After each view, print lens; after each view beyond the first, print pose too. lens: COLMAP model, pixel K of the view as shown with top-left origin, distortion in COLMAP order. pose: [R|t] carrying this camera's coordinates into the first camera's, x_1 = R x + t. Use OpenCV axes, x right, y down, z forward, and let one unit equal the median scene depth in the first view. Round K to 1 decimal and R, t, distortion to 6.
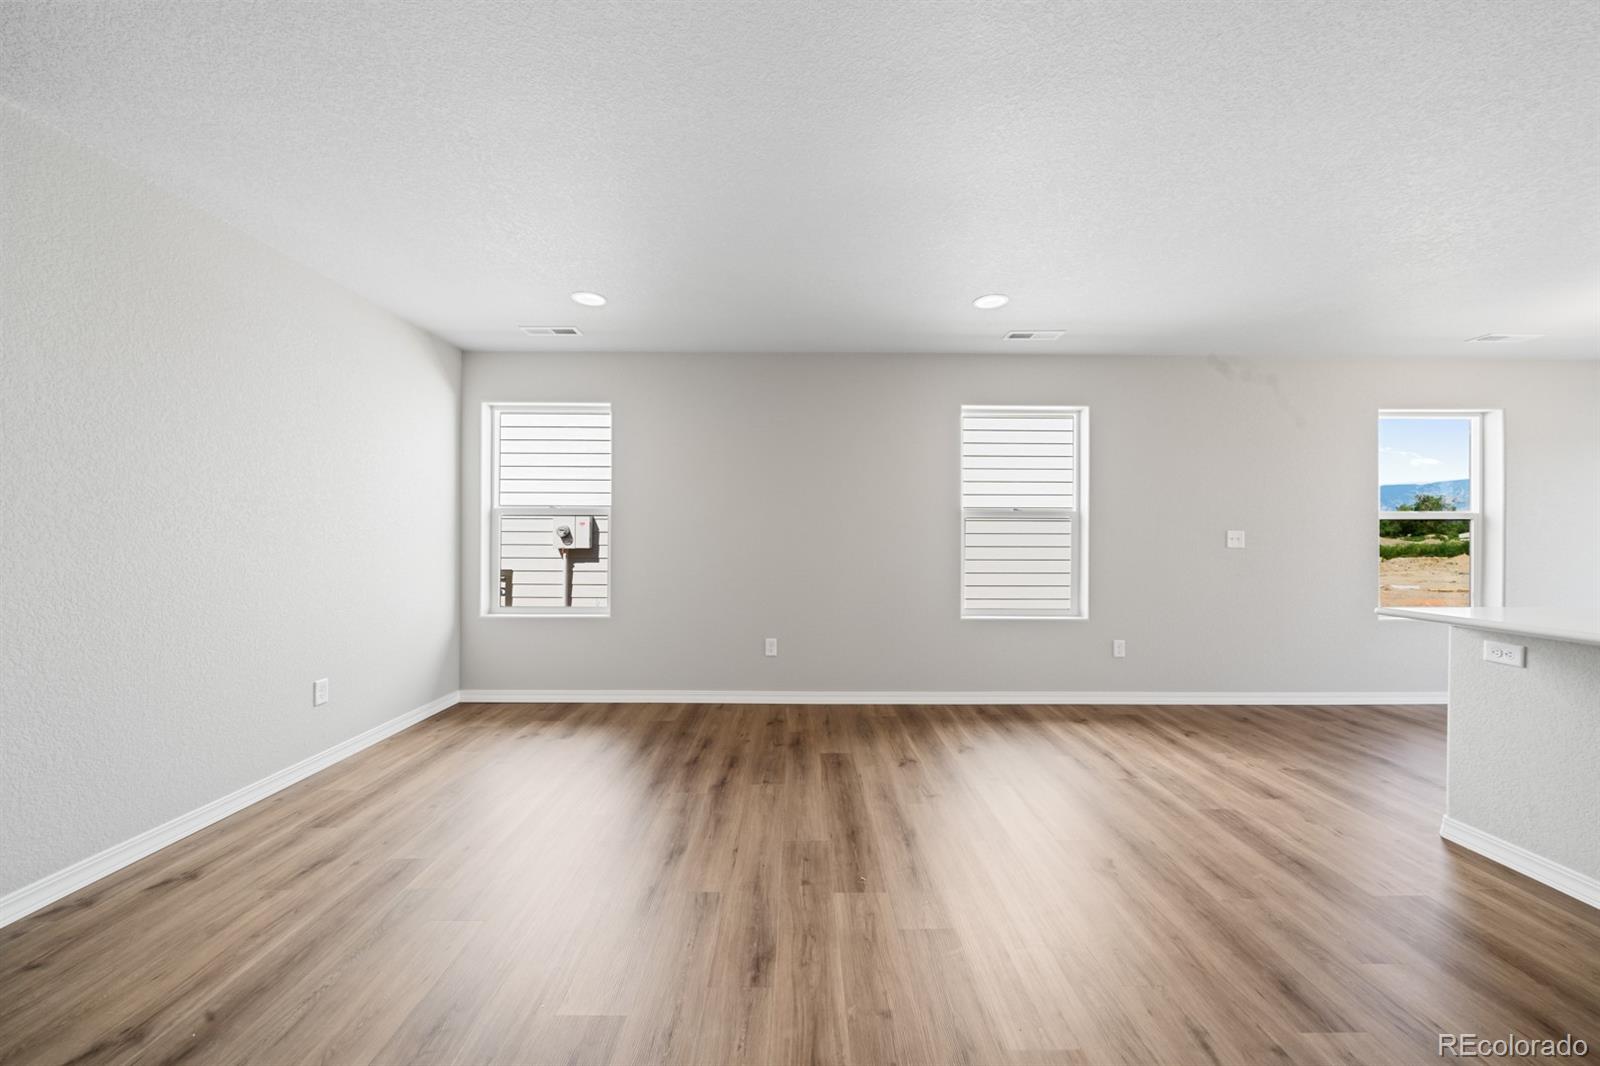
lens RADIAL K [[573.0, 0, 806.3], [0, 573.0, 539.1], [0, 0, 1]] dist [0.014579, 0.000005]
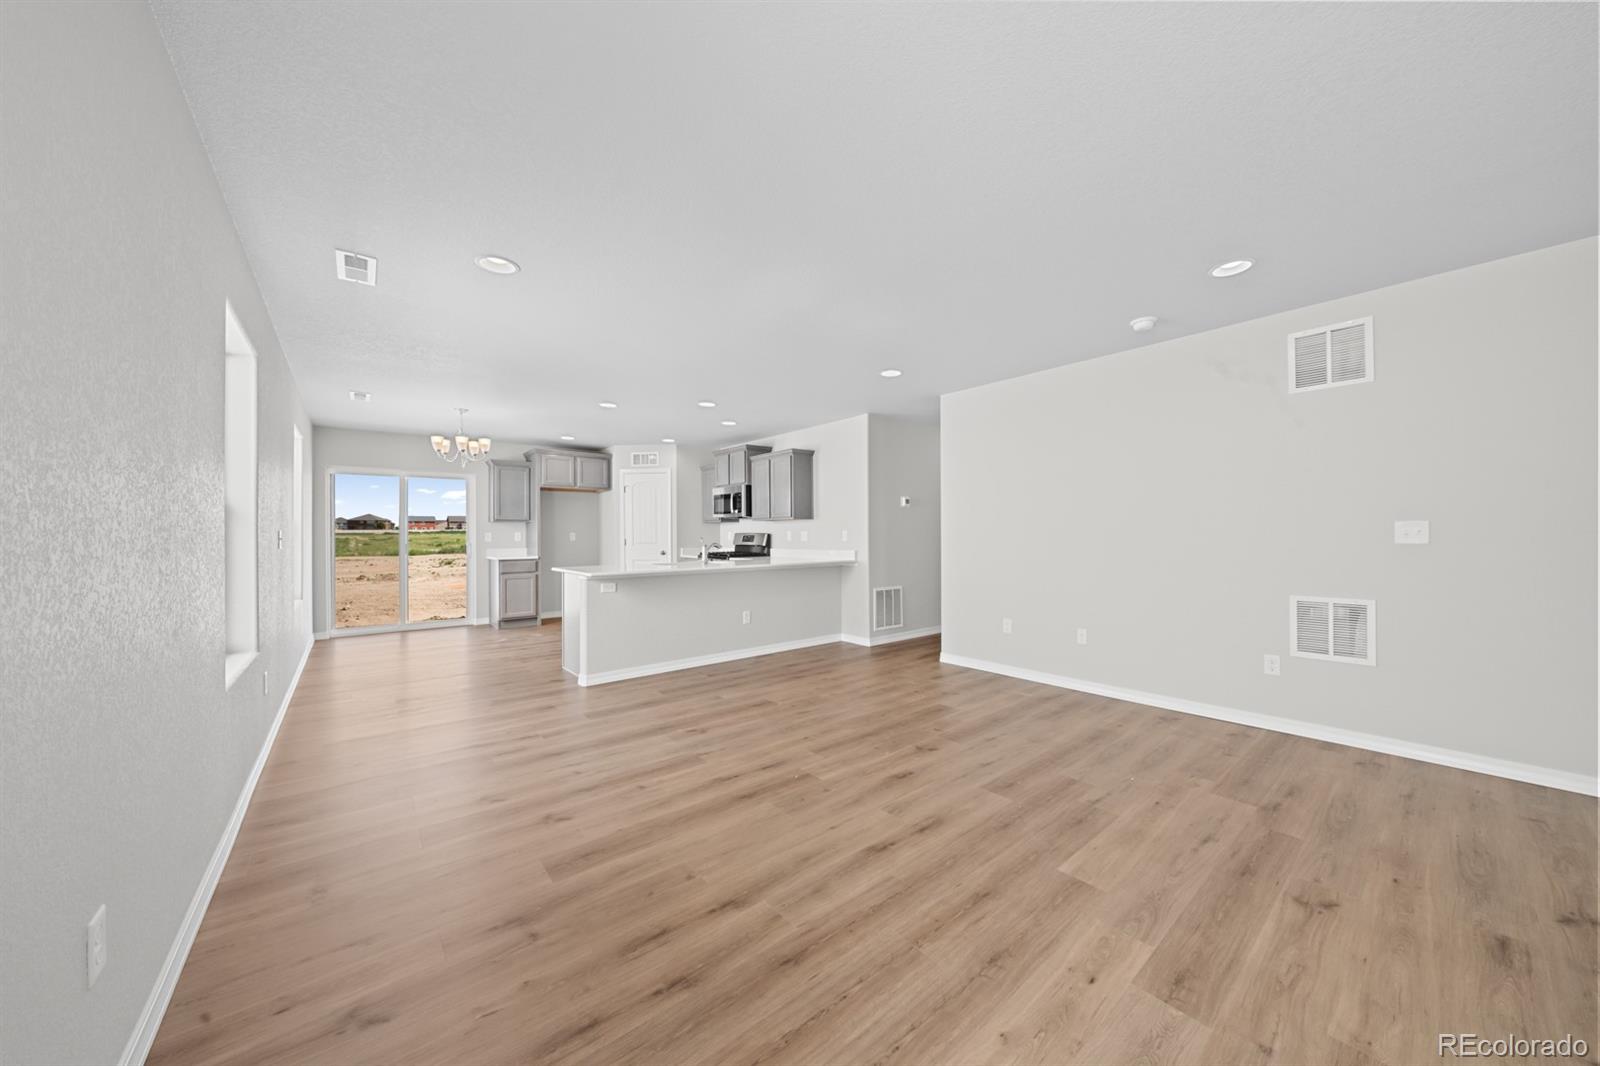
lens RADIAL K [[549.2, 0, 808.8], [0, 549.2, 532.9], [0, 0, 1]] dist [-0.007374, 0.000083]
pose [[-0.631208, 0.008826, 0.775563, -0.944720], [0.011760, 0.999929, -0.001808, -0.000370], [-0.775524, 0.007979, -0.631267, 1.785383]]
